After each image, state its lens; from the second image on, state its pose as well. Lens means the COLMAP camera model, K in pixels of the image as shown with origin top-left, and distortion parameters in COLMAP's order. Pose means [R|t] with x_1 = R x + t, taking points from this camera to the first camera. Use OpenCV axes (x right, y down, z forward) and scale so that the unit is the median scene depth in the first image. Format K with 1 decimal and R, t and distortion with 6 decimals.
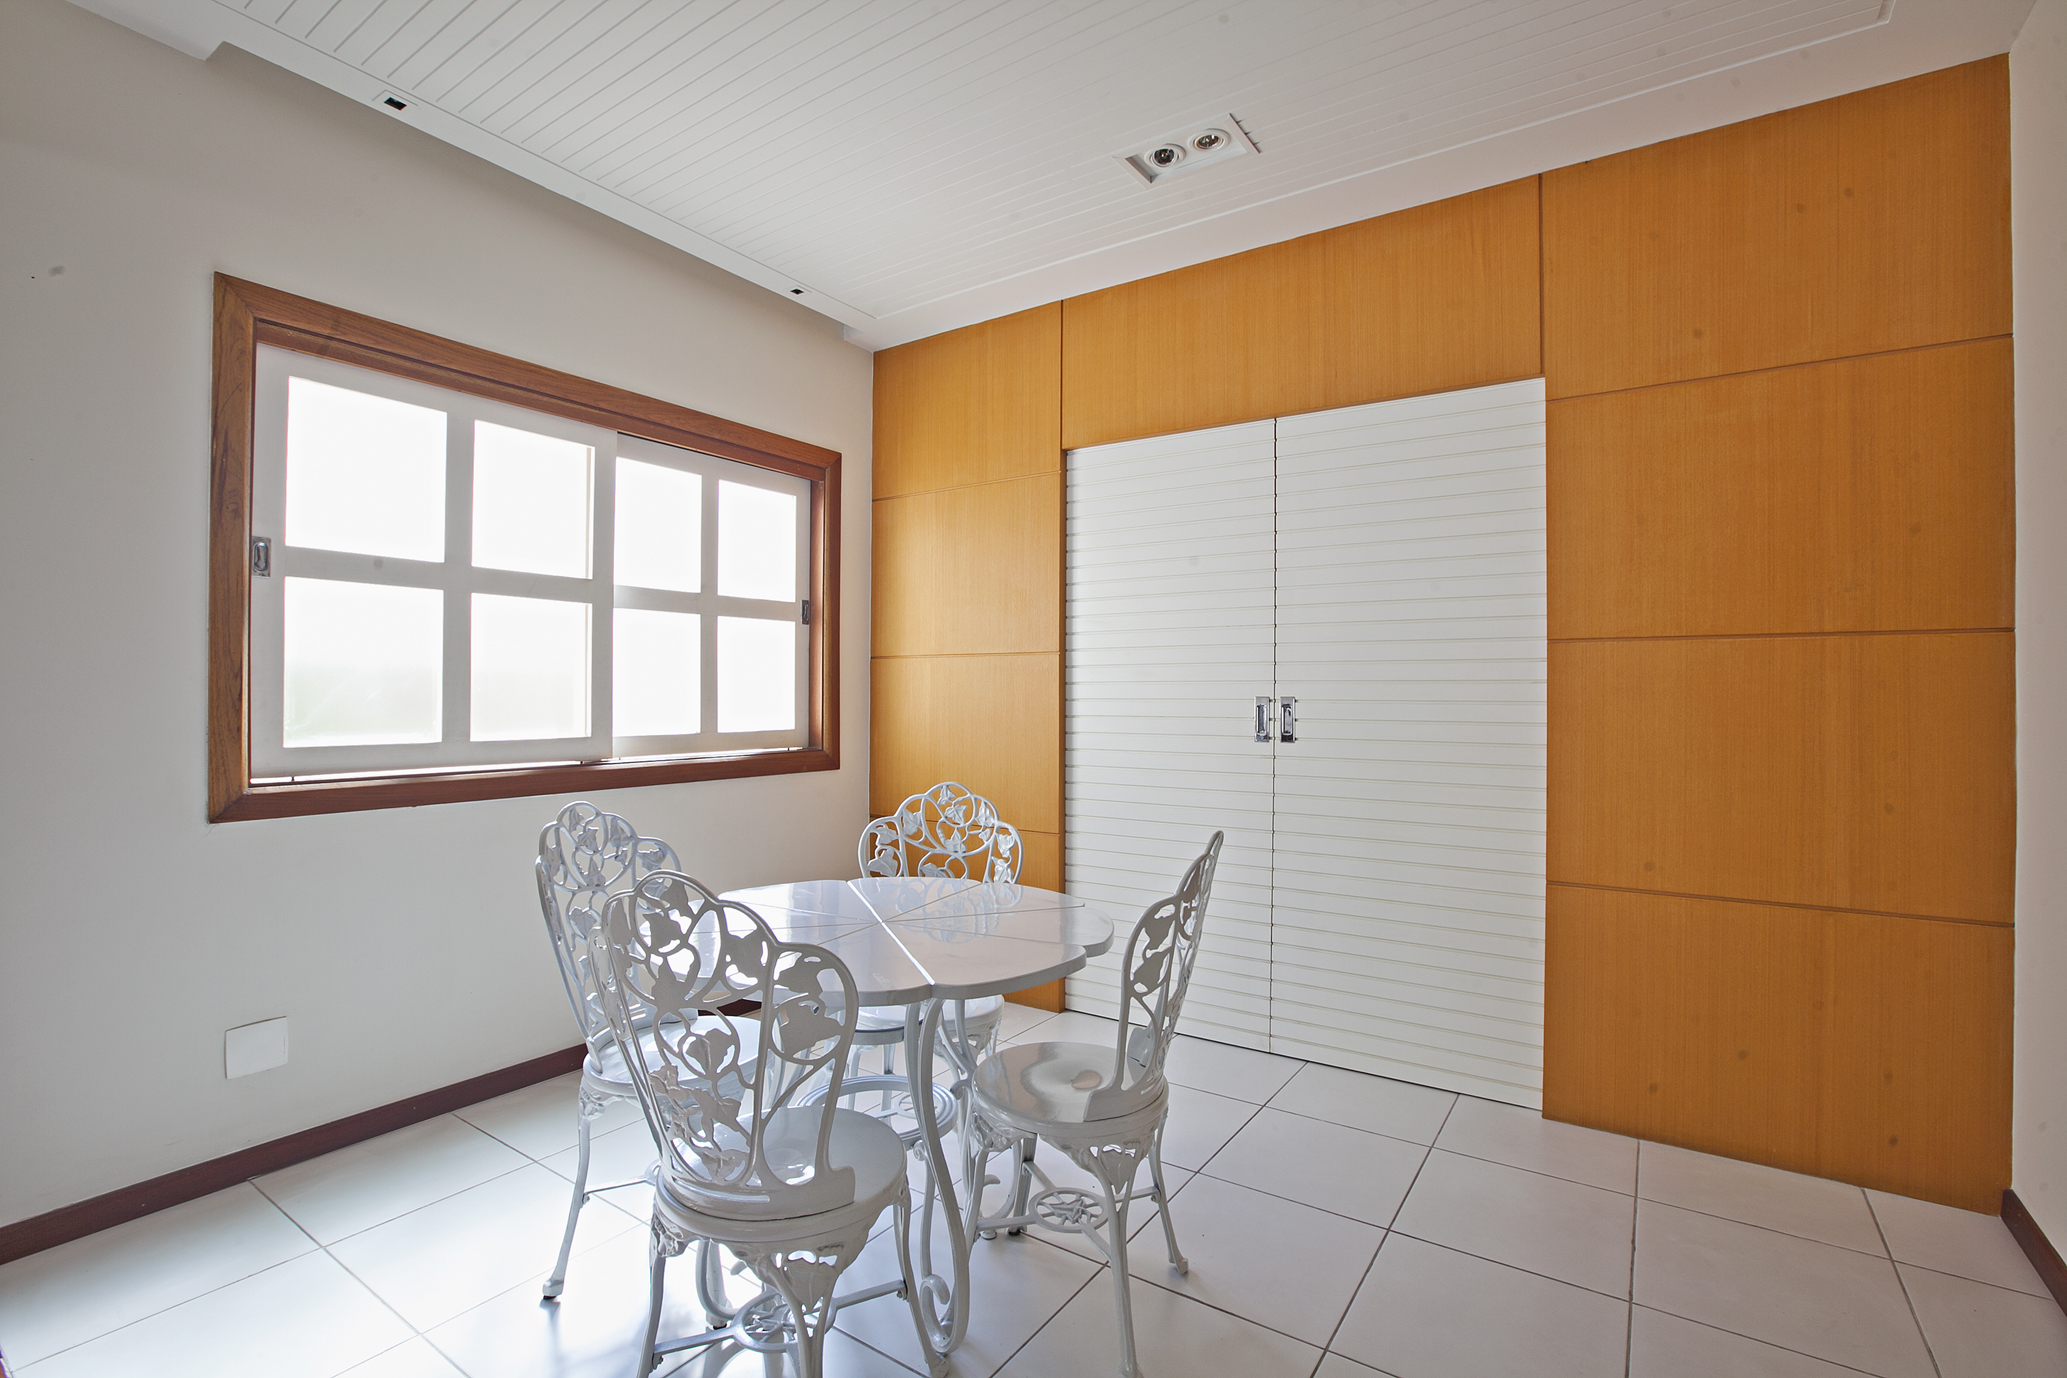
lens RADIAL K [[933.0, 0, 1033.5], [0, 933.0, 689.0], [0, 0, 1]] dist [-0.046591, 0.012250]
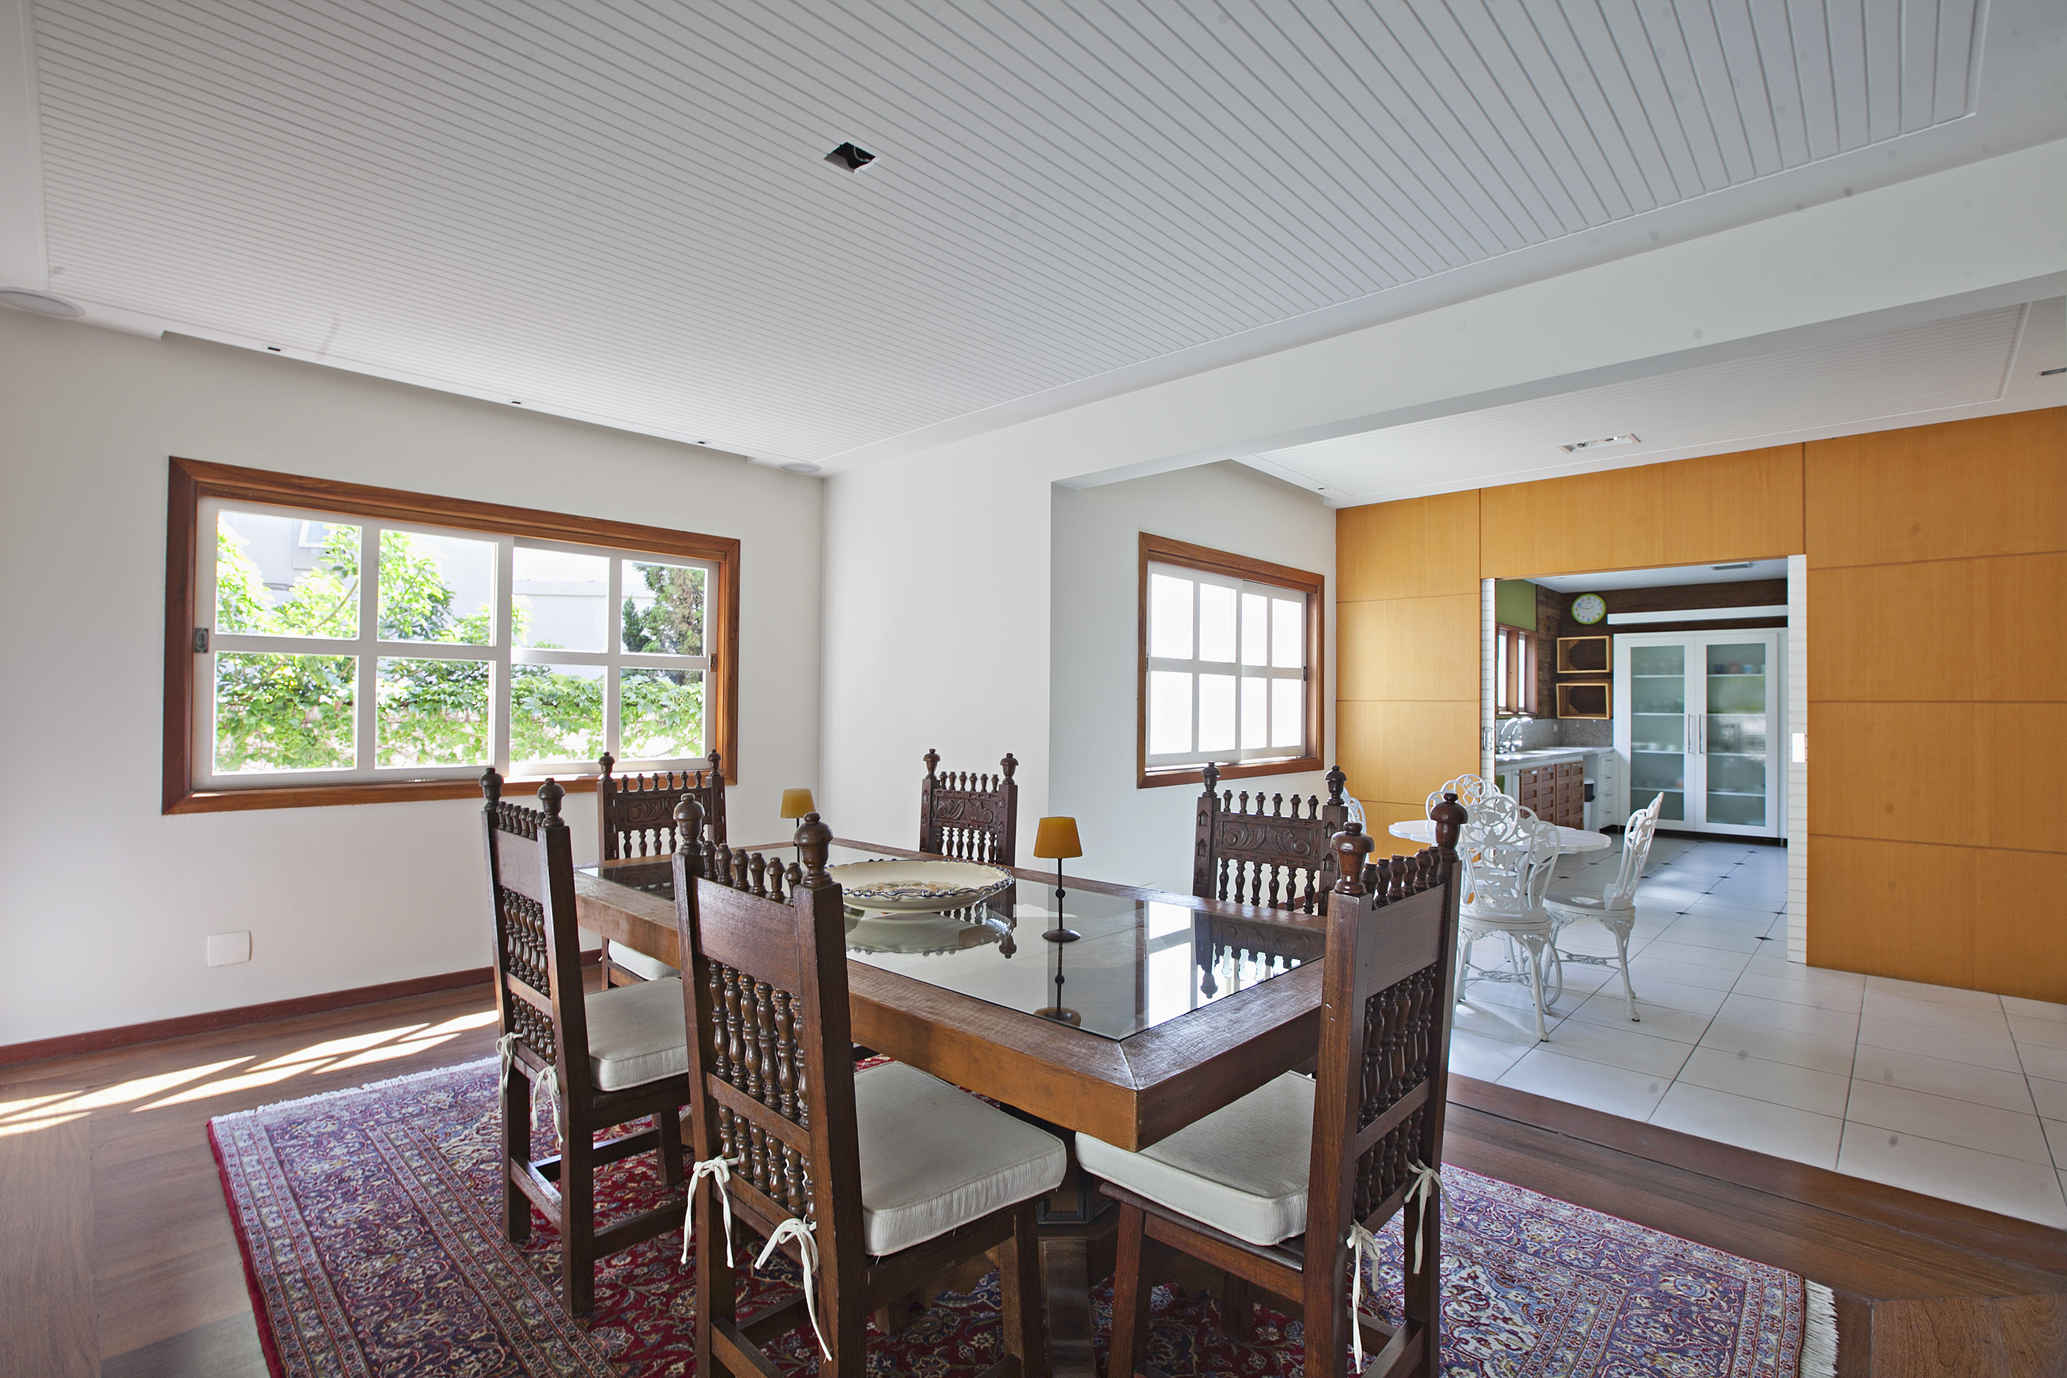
lens RADIAL K [[933.0, 0, 1033.5], [0, 933.0, 689.0], [0, 0, 1]] dist [-0.046591, 0.012250]
pose [[0.986989, 0.001856, -0.160779, -0.584205], [-0.003709, 0.999930, -0.011228, -0.045566], [0.160747, 0.011678, 0.986927, -0.894301]]
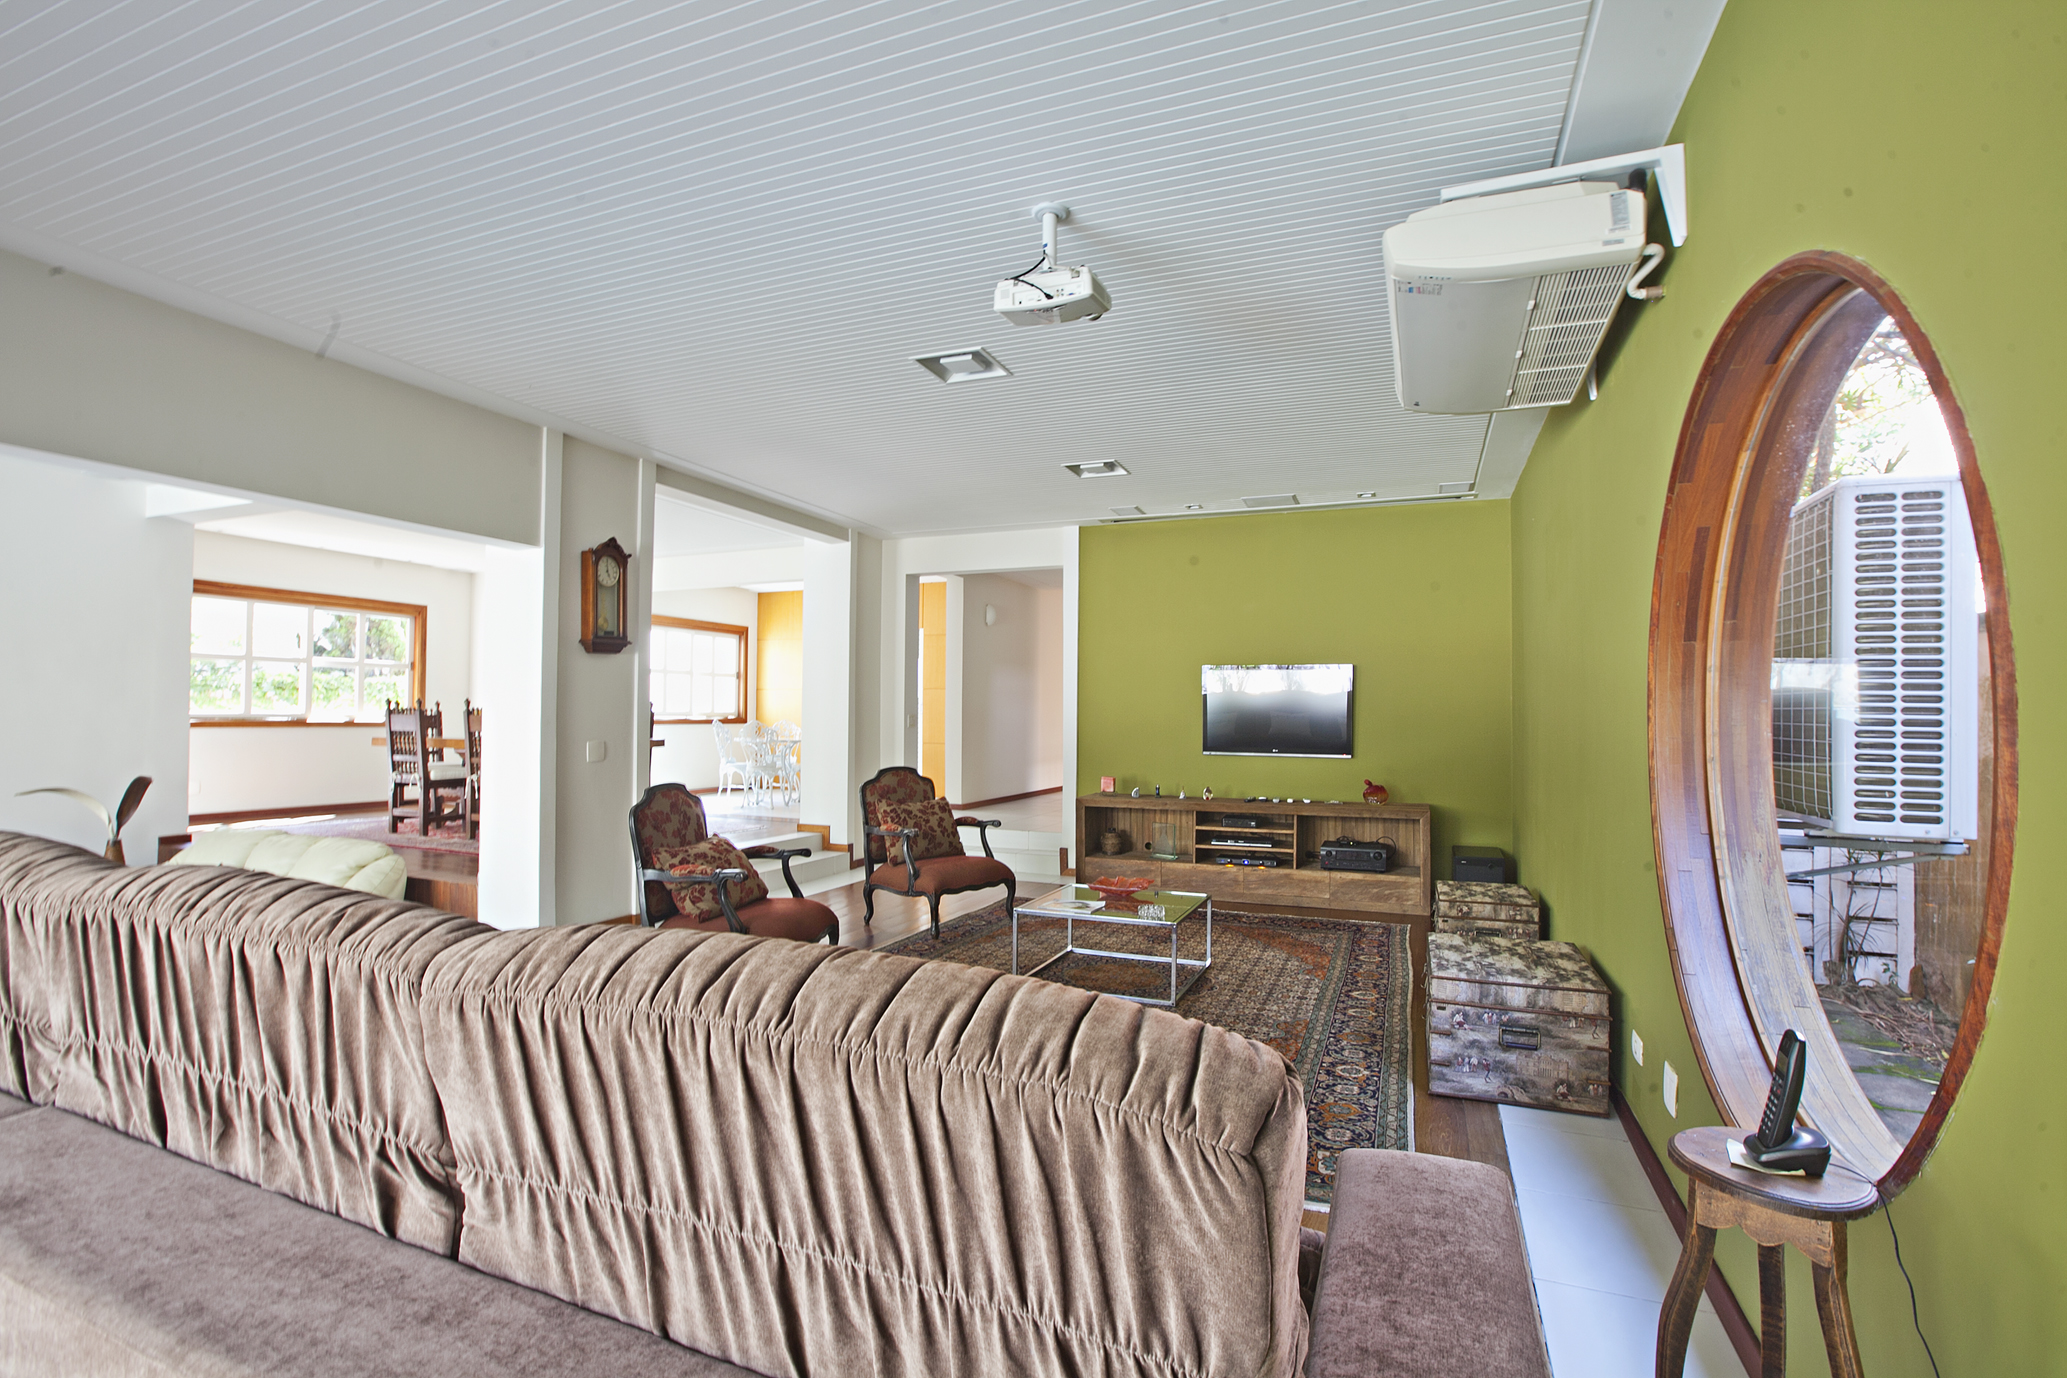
lens RADIAL K [[933.0, 0, 1033.5], [0, 933.0, 689.0], [0, 0, 1]] dist [-0.046591, 0.012250]
pose [[0.976718, 0.008968, 0.214340, 0.096915], [-0.005608, 0.999852, -0.016279, 0.017152], [-0.214454, 0.014699, 0.976623, -3.143191]]
